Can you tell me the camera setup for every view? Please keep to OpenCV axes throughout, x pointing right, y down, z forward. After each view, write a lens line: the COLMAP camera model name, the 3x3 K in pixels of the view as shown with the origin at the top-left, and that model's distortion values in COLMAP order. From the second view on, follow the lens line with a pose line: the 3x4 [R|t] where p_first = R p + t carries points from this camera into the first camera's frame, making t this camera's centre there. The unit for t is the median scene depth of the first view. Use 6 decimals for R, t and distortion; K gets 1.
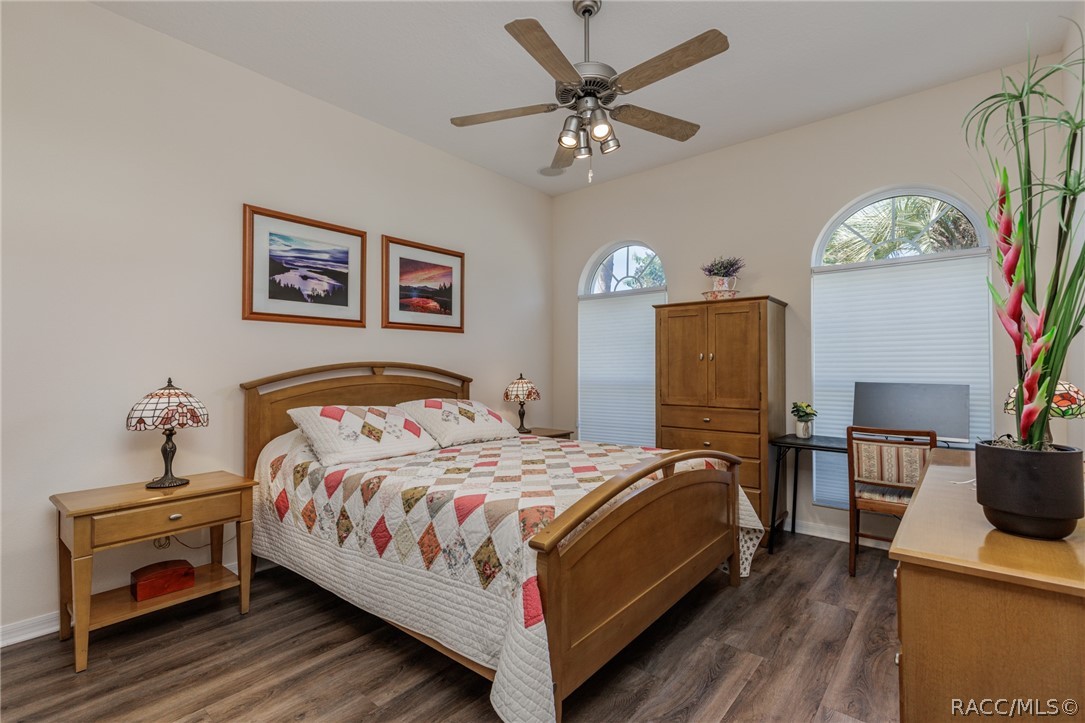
lens RADIAL K [[490.6, 0, 539.9], [0, 490.6, 358.4], [0, 0, 1]] dist [0.005811, 0.001001]
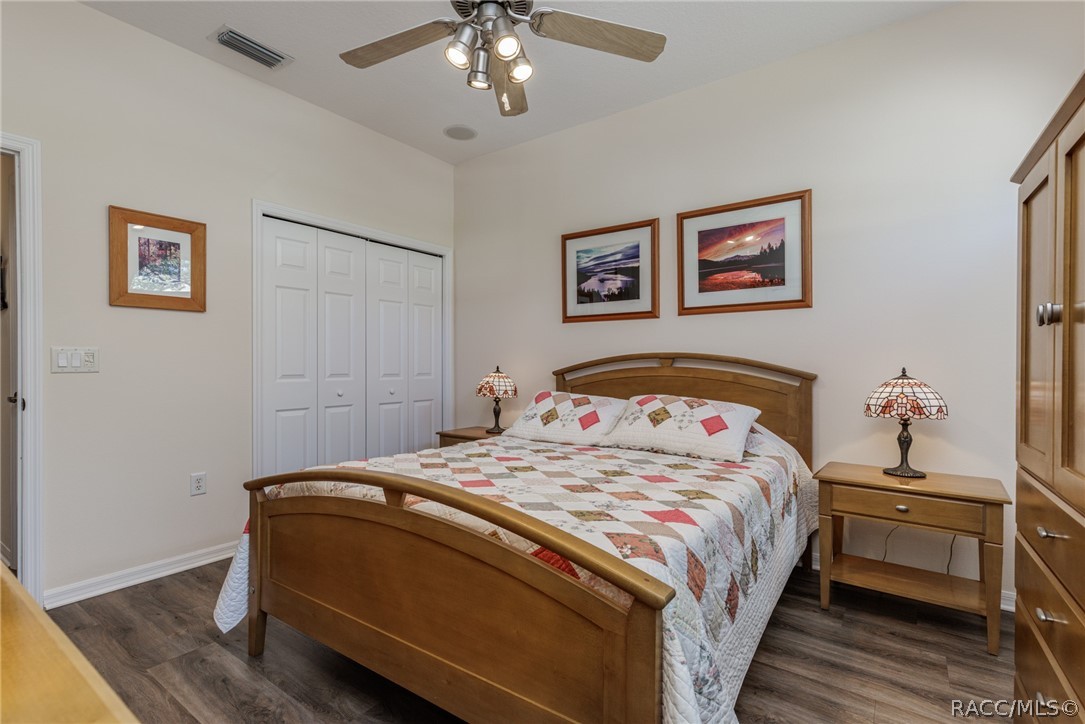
lens RADIAL K [[490.6, 0, 540.1], [0, 490.6, 366.6], [0, 0, 1]] dist [0.005811, 0.001001]
pose [[0.095219, 0.015483, -0.995336, 0.571996], [0.023924, 0.999555, 0.017838, 0.010857], [0.995169, -0.025511, 0.094806, 0.653150]]
